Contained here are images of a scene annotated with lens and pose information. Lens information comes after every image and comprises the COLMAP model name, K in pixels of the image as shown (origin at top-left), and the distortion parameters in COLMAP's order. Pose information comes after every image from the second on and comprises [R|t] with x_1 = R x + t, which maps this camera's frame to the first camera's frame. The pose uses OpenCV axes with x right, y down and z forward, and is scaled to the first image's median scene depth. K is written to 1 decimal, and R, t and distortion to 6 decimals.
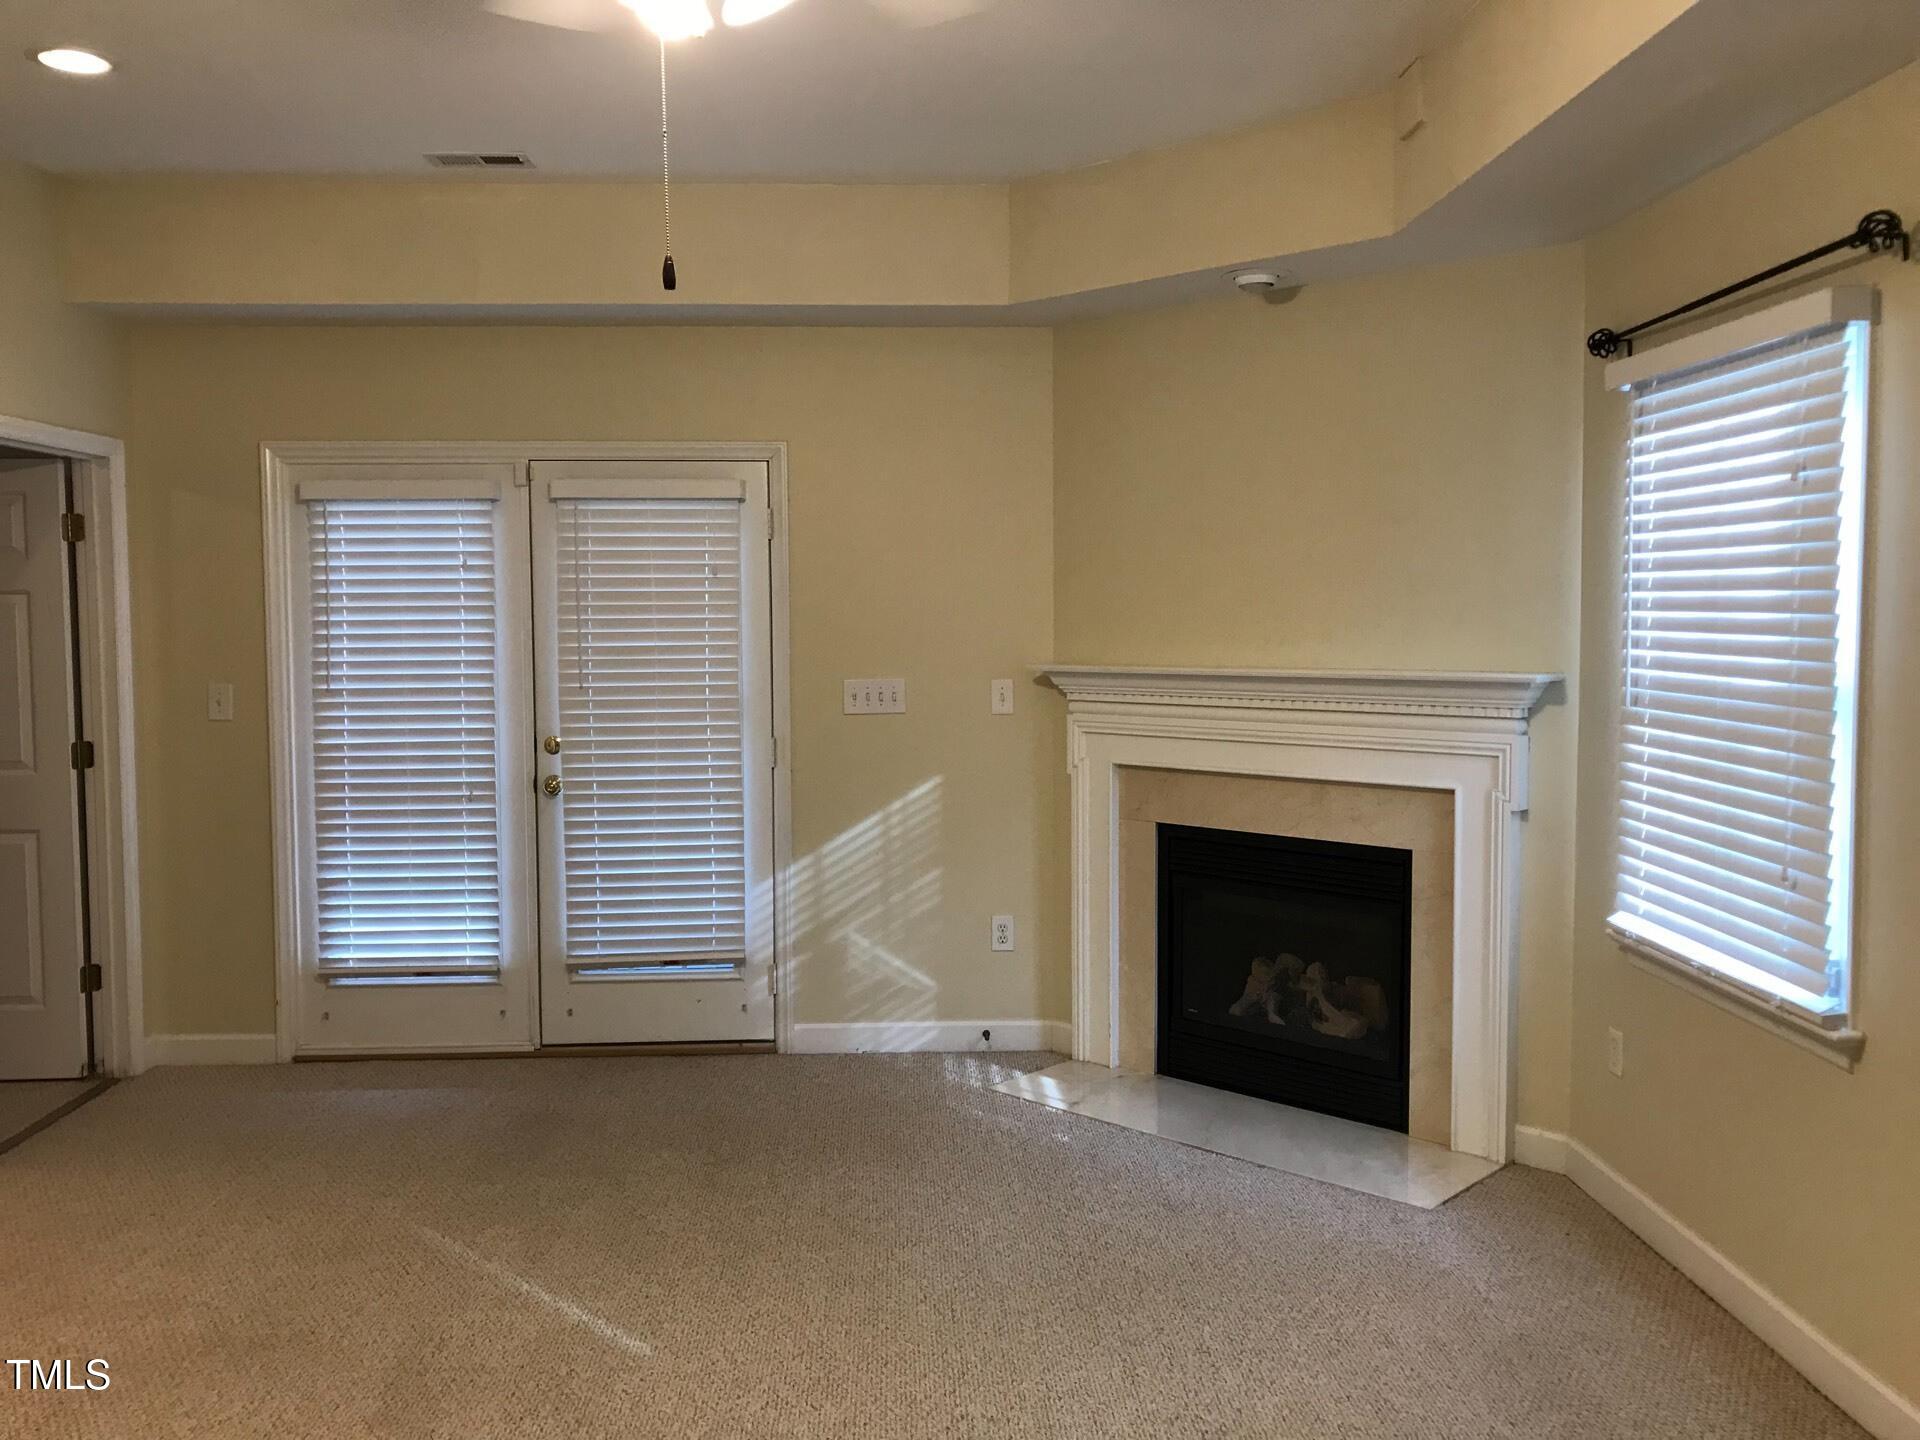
lens RADIAL K [[1603.0, 0, 959.7], [0, 1603.0, 724.1], [0, 0, 1]] dist [0.060109, -0.038720]
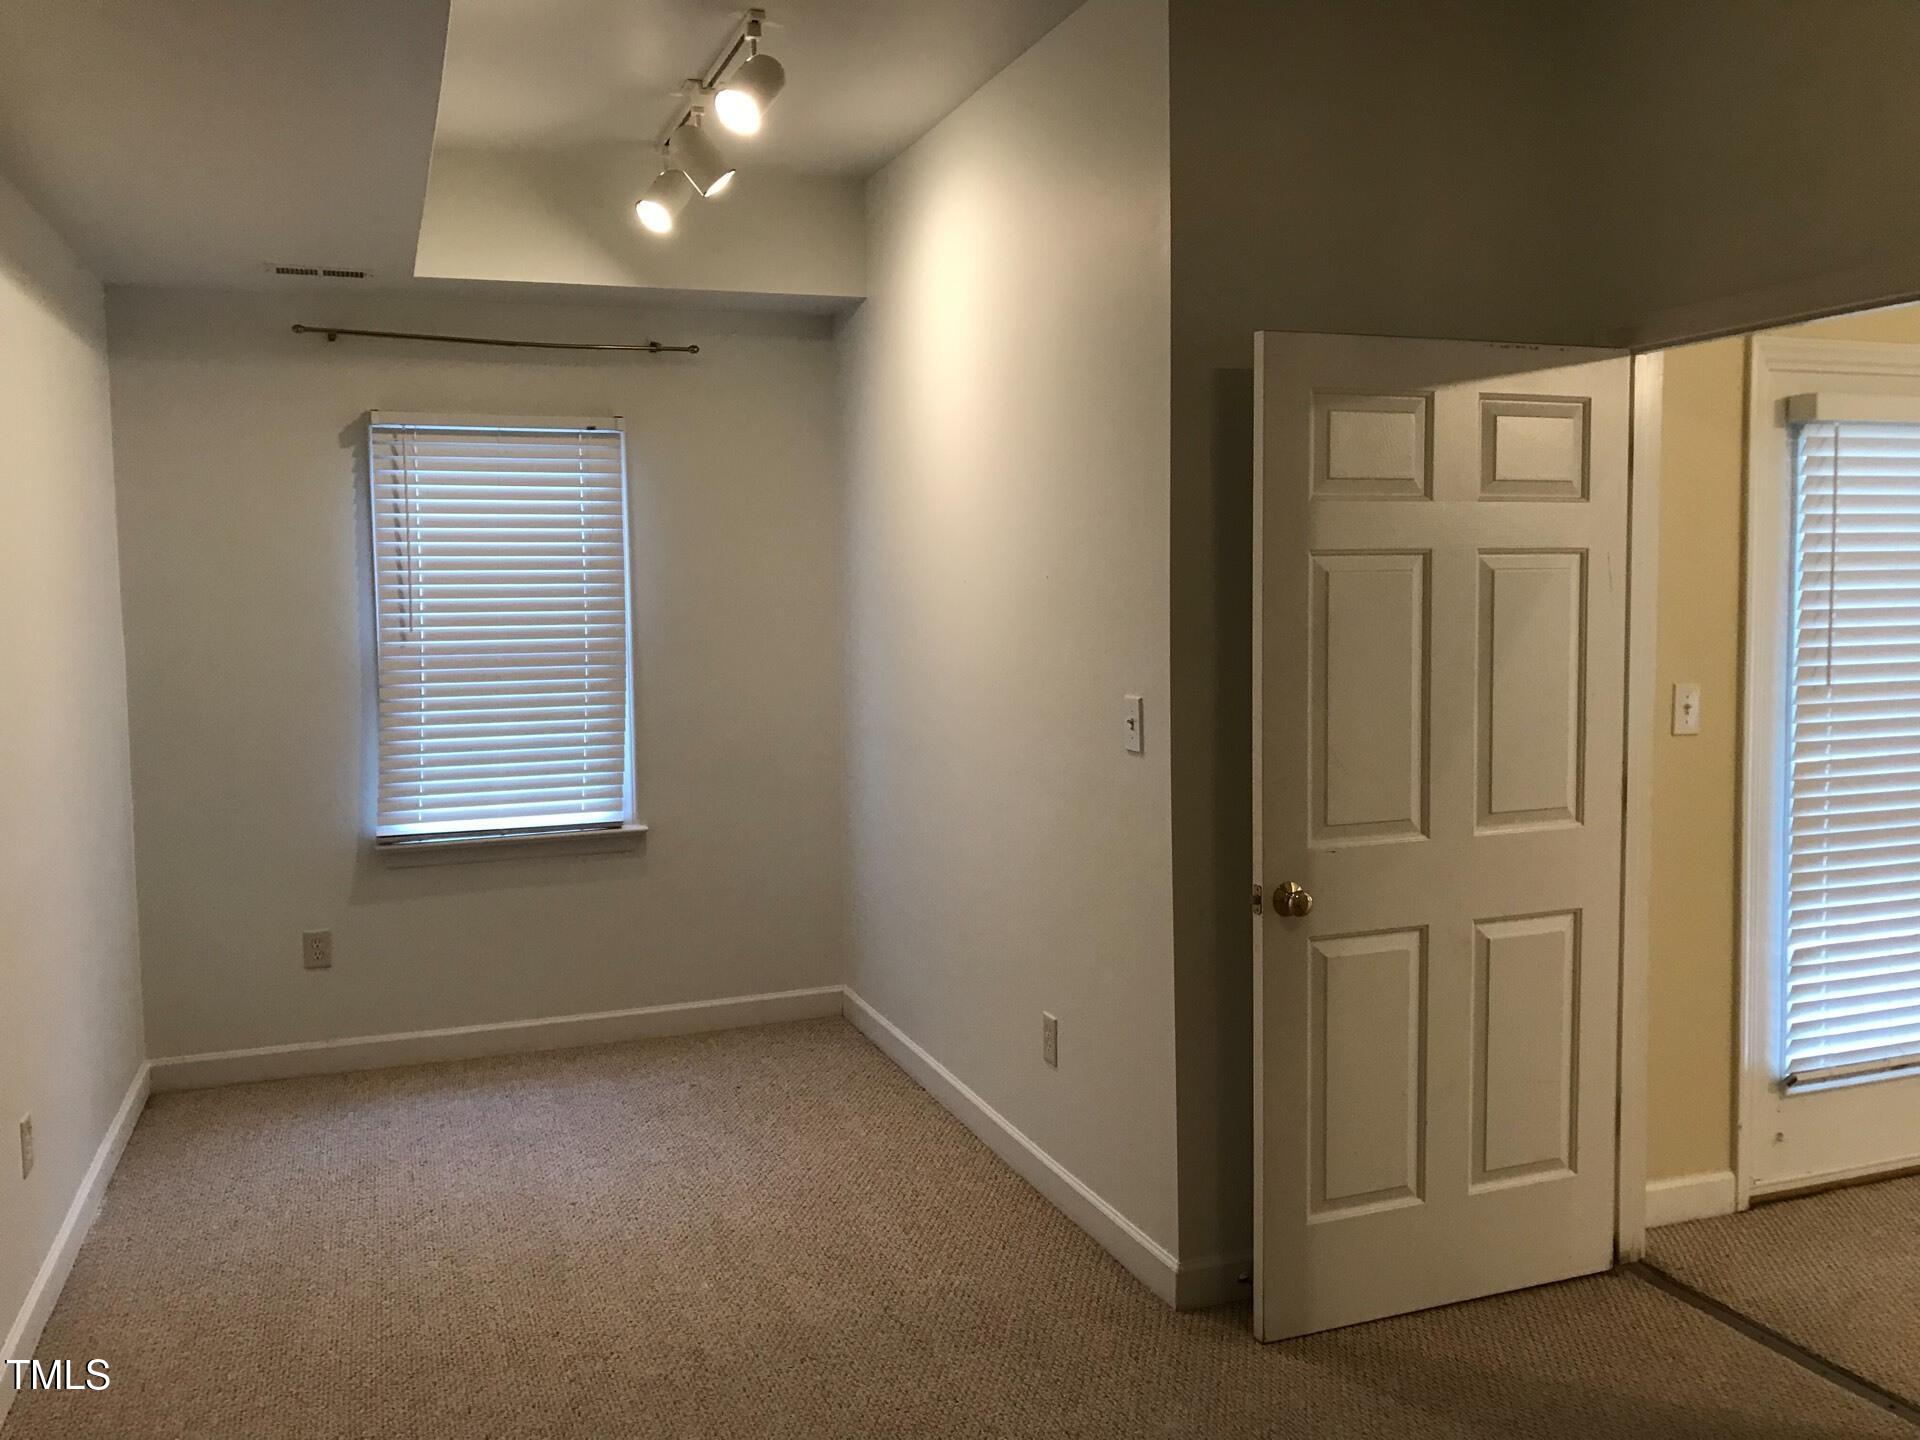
lens RADIAL K [[1603.0, 0, 966.0], [0, 1603.0, 714.4], [0, 0, 1]] dist [0.060109, -0.038720]
pose [[0.939898, -0.031197, 0.340028, -1.001972], [0.026131, 0.999469, 0.019469, -0.033382], [-0.340455, -0.009414, 0.940214, 0.453818]]
